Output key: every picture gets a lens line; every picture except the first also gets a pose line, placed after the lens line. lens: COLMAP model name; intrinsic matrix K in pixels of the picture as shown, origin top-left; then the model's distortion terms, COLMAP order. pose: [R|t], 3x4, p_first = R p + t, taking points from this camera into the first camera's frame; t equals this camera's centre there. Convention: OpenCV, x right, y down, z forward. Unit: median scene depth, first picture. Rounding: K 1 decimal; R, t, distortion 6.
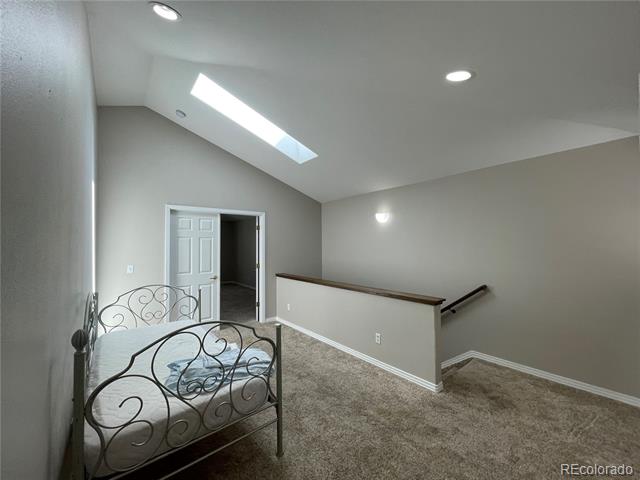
lens RADIAL K [[259.5, 0, 317.6], [0, 259.5, 244.0], [0, 0, 1]] dist [0.000116, -0.000016]
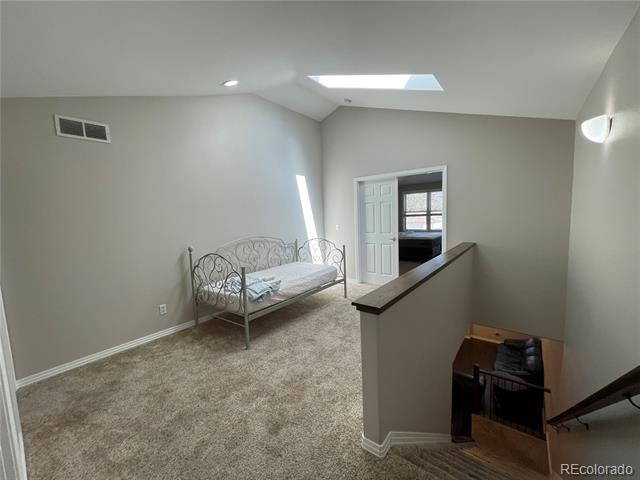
lens RADIAL K [[259.5, 0, 317.6], [0, 259.5, 238.7], [0, 0, 1]] dist [0.000116, -0.000016]
pose [[0.227561, 0.081197, -0.970373, 0.627436], [0.042640, 0.994731, 0.093235, 0.017207], [0.972830, -0.062593, 0.222899, 0.504649]]
